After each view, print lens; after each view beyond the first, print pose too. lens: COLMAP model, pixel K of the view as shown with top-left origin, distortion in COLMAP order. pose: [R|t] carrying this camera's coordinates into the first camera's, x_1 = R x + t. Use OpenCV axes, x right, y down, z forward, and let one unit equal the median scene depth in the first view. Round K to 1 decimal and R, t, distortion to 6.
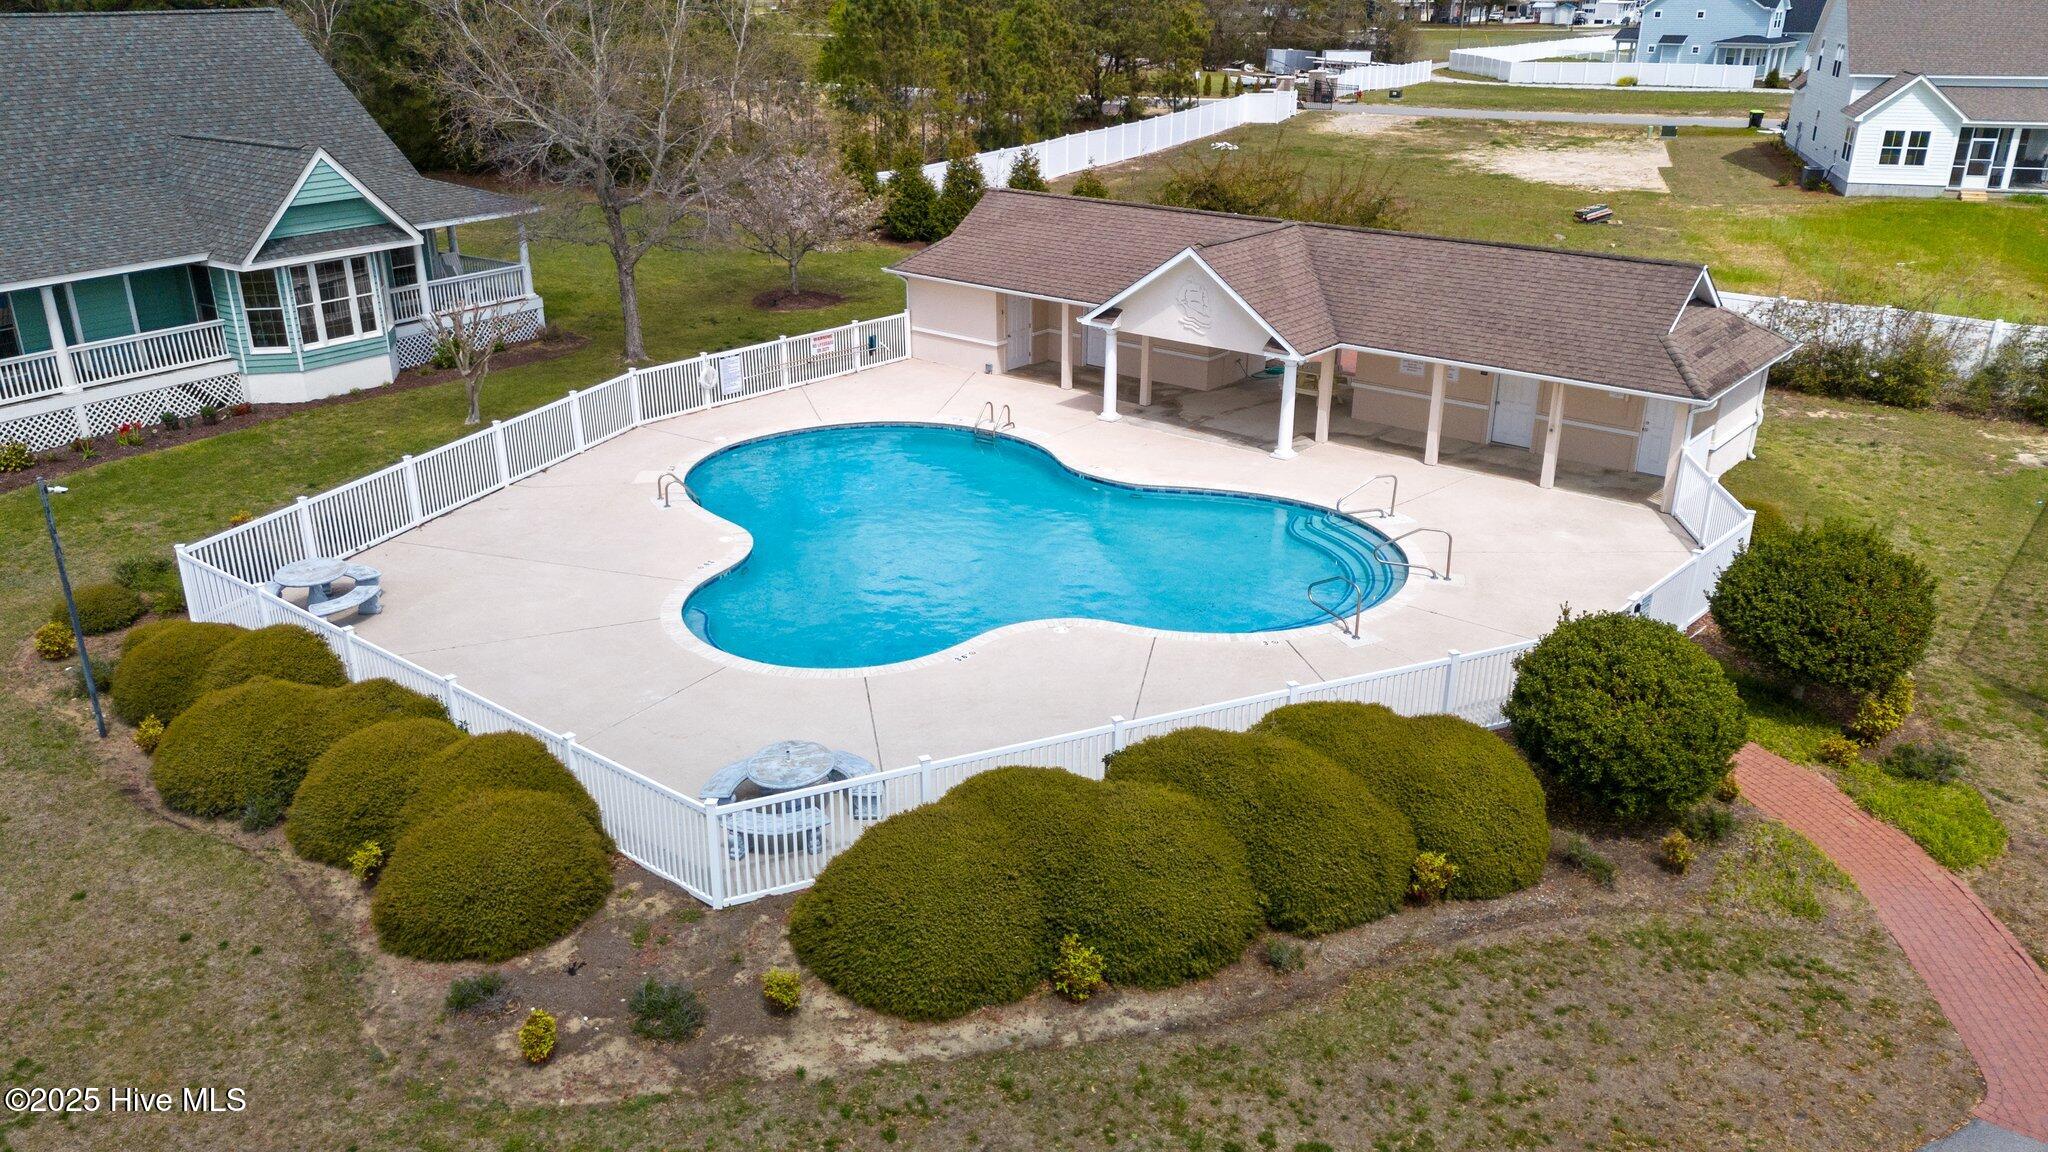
lens RADIAL K [[1509.2, 0, 1018.7], [0, 1509.2, 570.1], [0, 0, 1]] dist [0.085902, -0.077473]
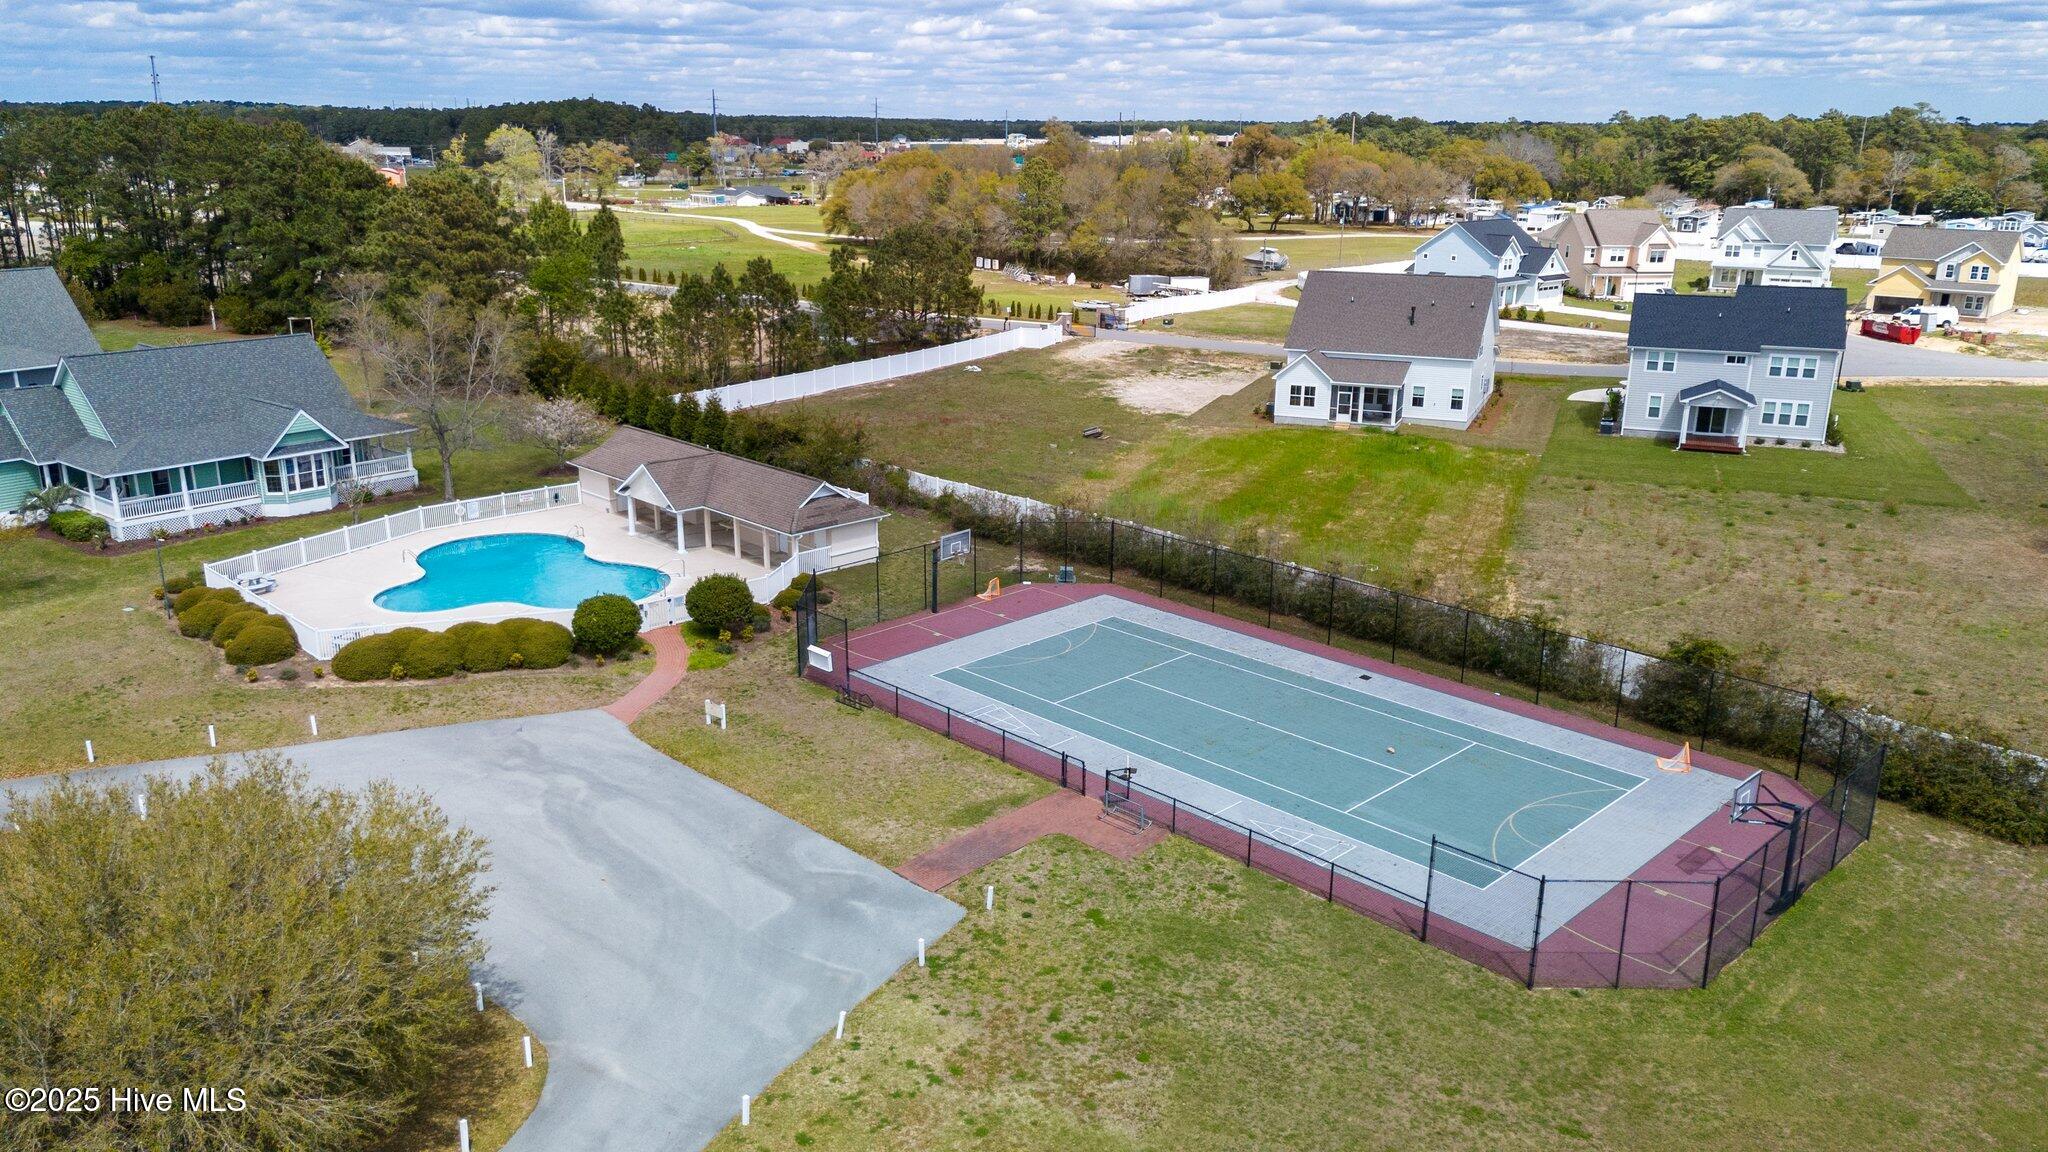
lens RADIAL K [[1509.2, 0, 1018.7], [0, 1509.2, 570.1], [0, 0, 1]] dist [0.085902, -0.077473]
pose [[0.994251, 0.036531, -0.100653, 0.859945], [-0.045265, 0.995274, -0.085909, 0.118386], [0.097039, 0.089971, 0.991206, -1.165618]]
